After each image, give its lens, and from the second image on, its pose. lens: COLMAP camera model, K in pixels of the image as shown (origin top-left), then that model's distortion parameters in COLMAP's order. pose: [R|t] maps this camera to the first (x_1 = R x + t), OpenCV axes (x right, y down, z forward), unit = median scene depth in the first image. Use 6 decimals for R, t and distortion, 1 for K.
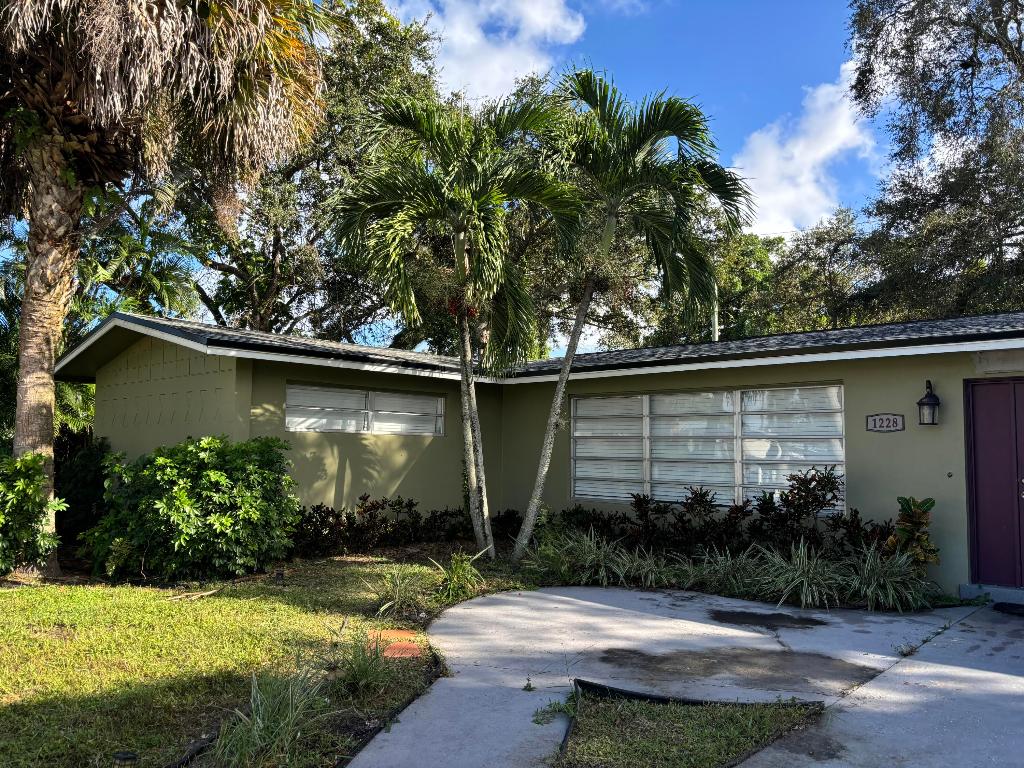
lens RADIAL K [[778.7, 0, 513.2], [0, 778.7, 393.0], [0, 0, 1]] dist [0.034319, -0.038399]
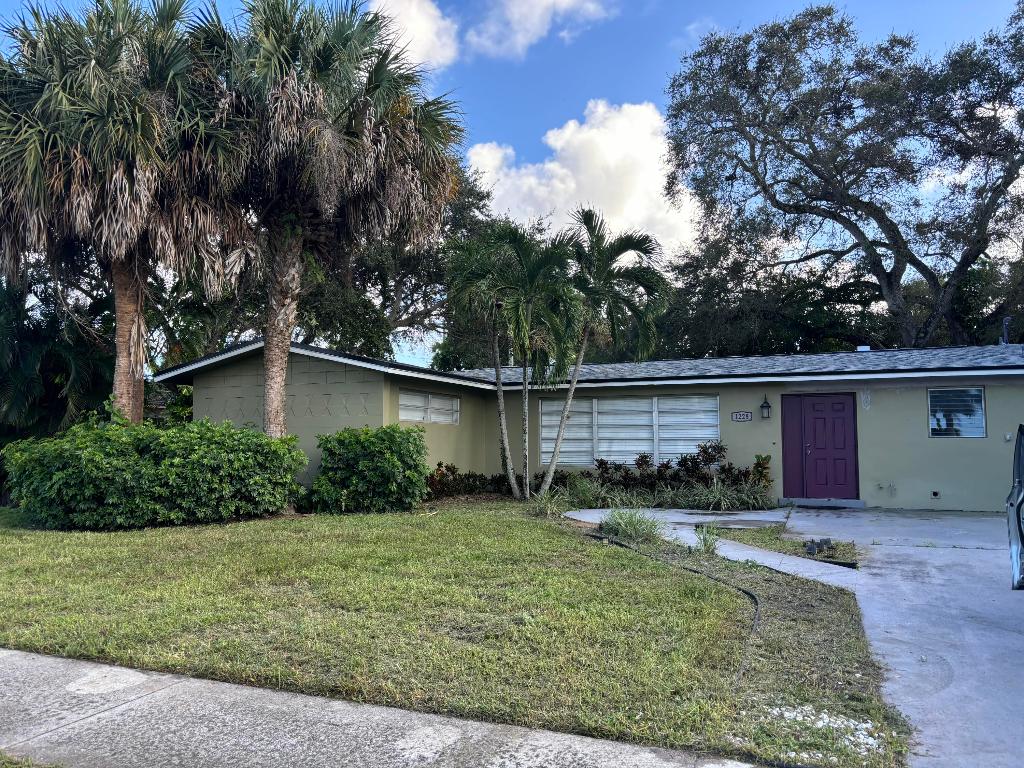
lens RADIAL K [[779.5, 0, 512.0], [0, 779.5, 384.0], [0, 0, 1]] dist [0.028119, -0.028036]
pose [[0.938703, 0.016065, 0.344353, -0.644057], [-0.015723, 0.999869, -0.003787, -0.022815], [-0.344369, -0.001859, 0.938833, -0.533744]]
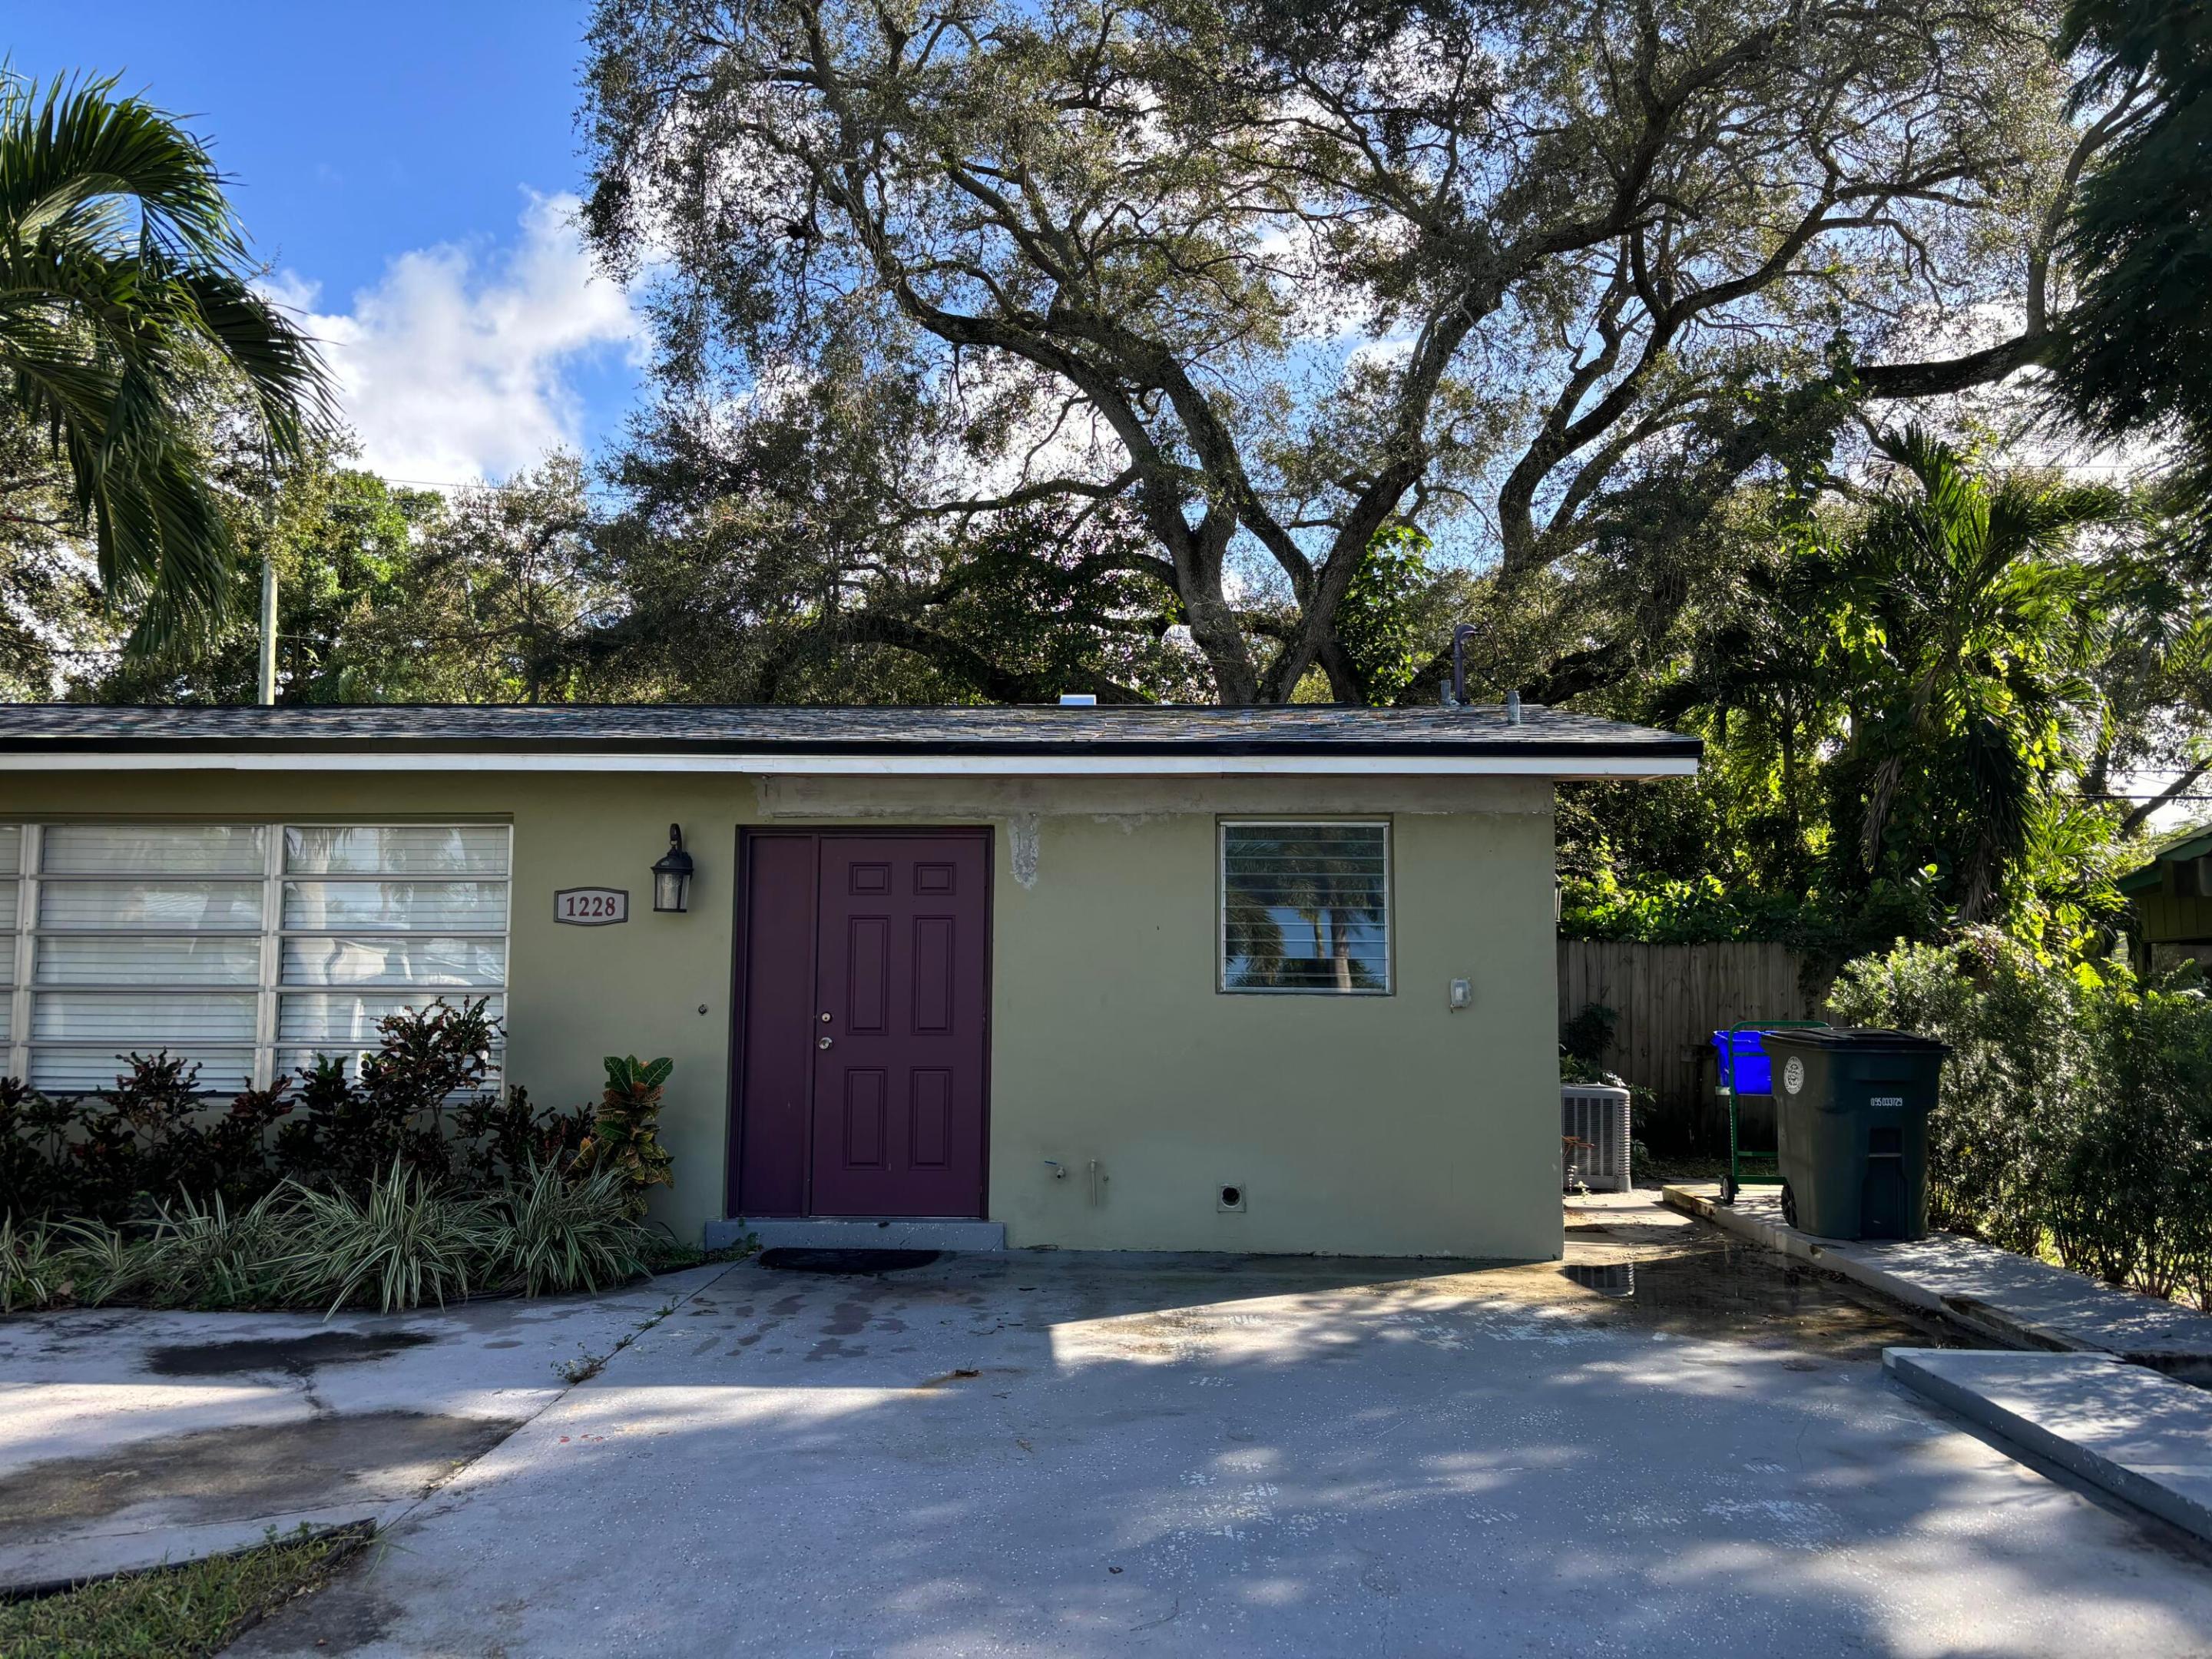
lens RADIAL K [[1683.8, 0, 1106.0], [0, 1683.8, 829.5], [0, 0, 1]] dist [0.028119, -0.028036]
pose [[0.756323, 0.049942, 0.652290, 0.026087], [-0.046859, 0.998656, -0.022130, -0.001327], [-0.652518, -0.013828, 0.757647, -0.006829]]
